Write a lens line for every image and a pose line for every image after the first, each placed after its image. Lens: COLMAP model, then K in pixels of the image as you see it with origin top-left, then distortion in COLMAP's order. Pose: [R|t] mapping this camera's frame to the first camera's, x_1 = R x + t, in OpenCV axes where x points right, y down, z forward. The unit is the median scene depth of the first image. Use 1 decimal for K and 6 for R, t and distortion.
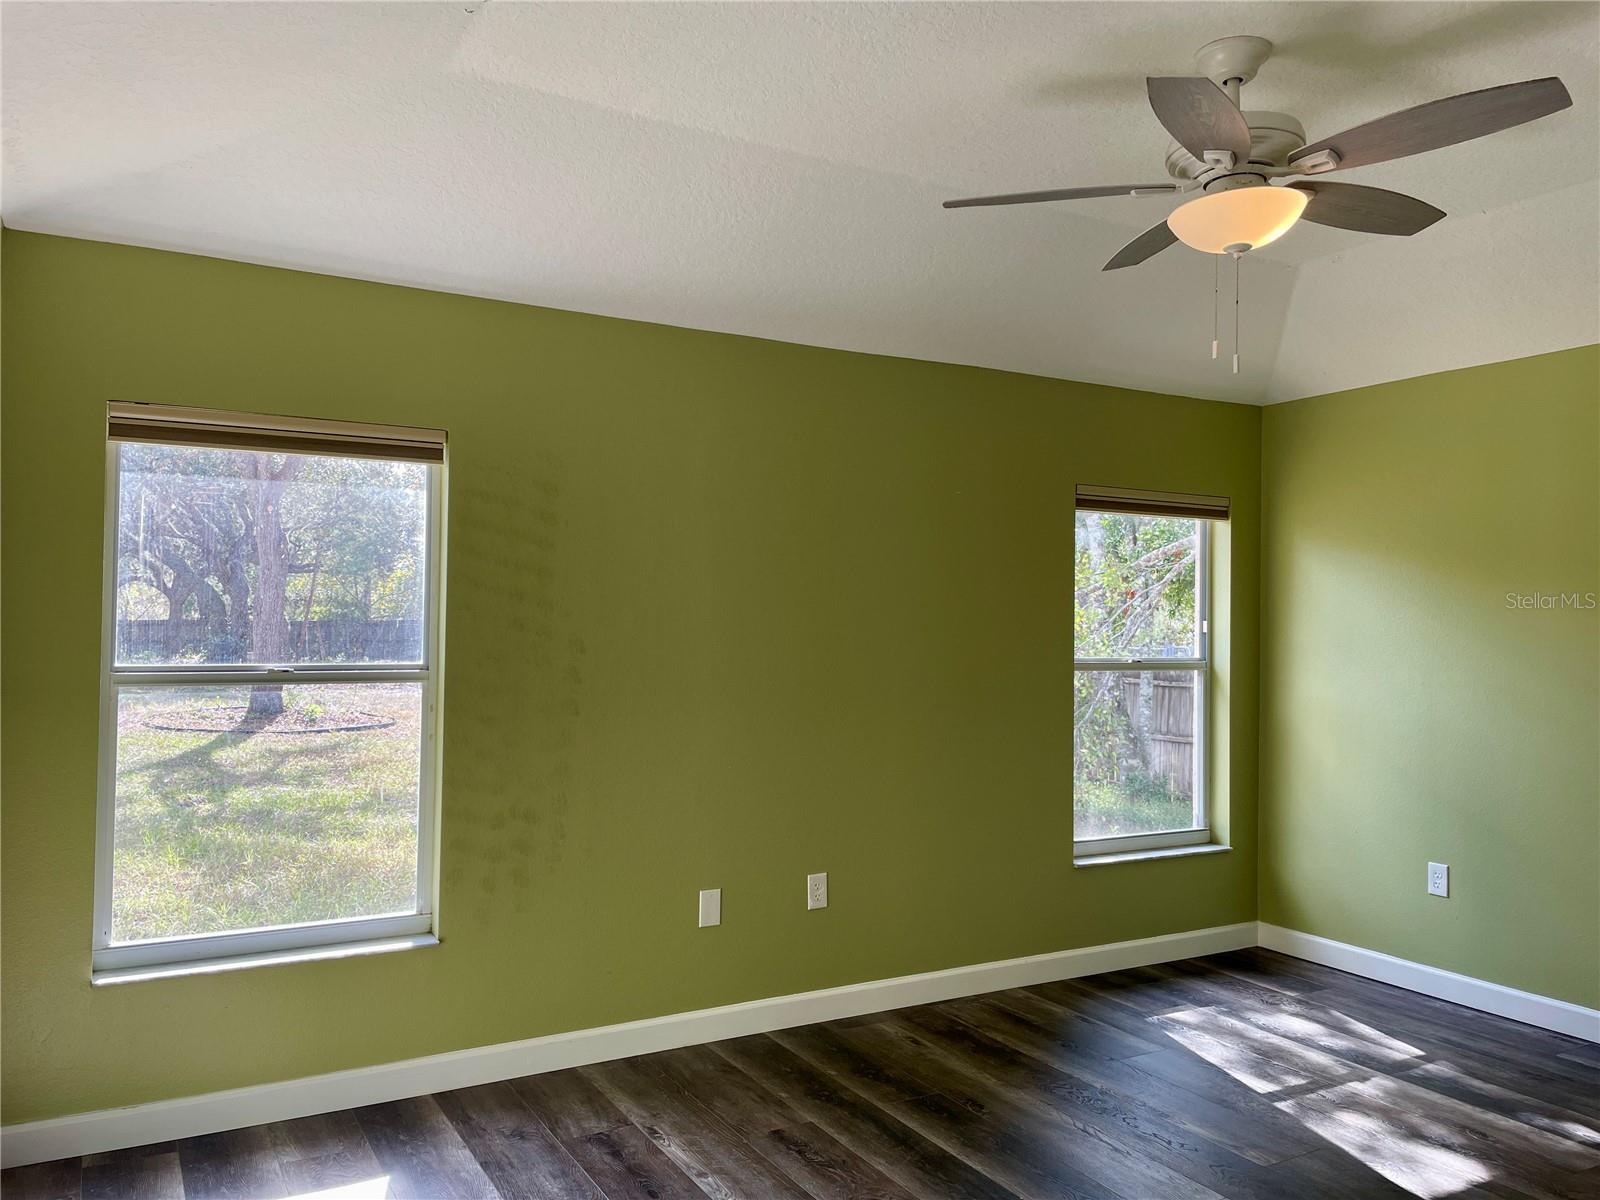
lens RADIAL K [[1207.8, 0, 806.7], [0, 1207.8, 590.8], [0, 0, 1]] dist [0.087077, -0.109445]
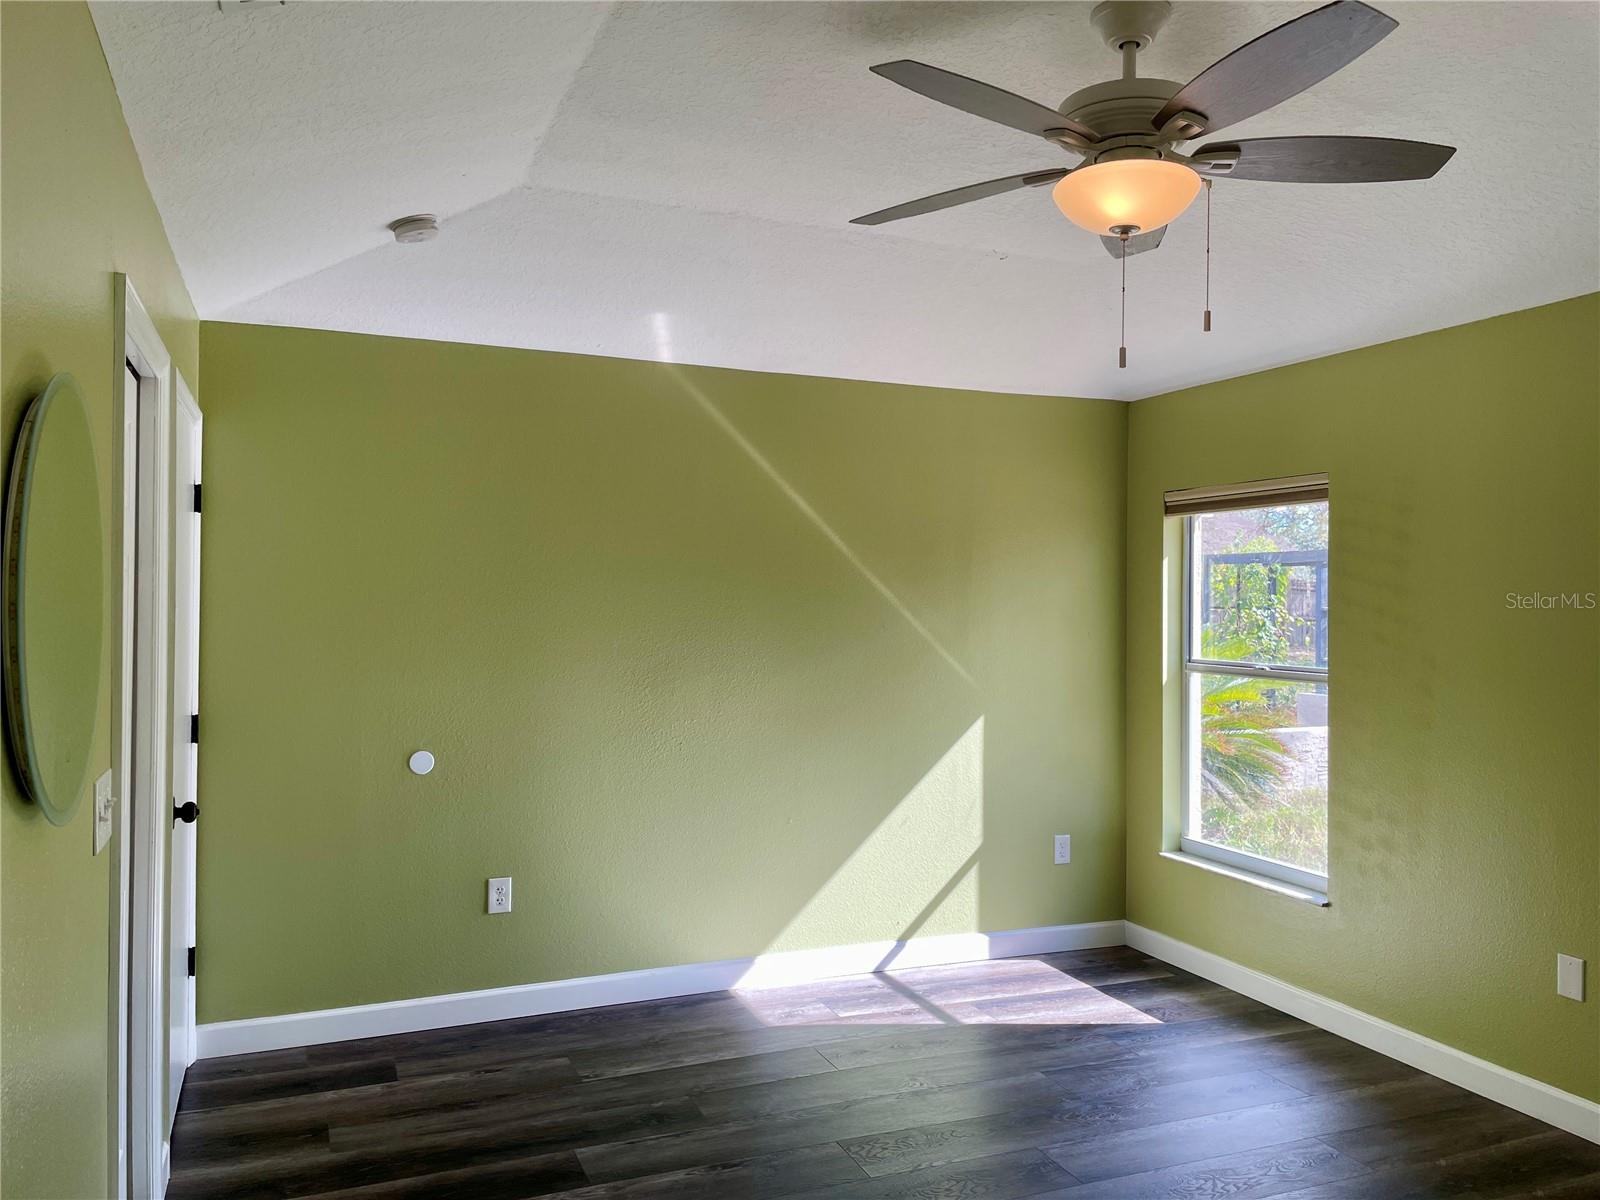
lens RADIAL K [[1207.8, 0, 803.7], [0, 1207.8, 592.2], [0, 0, 1]] dist [0.087077, -0.109445]
pose [[-0.117301, -0.025610, -0.992766, 0.925952], [-0.001601, 0.999671, -0.025599, 0.015969], [0.993095, -0.001414, -0.117303, 0.624244]]
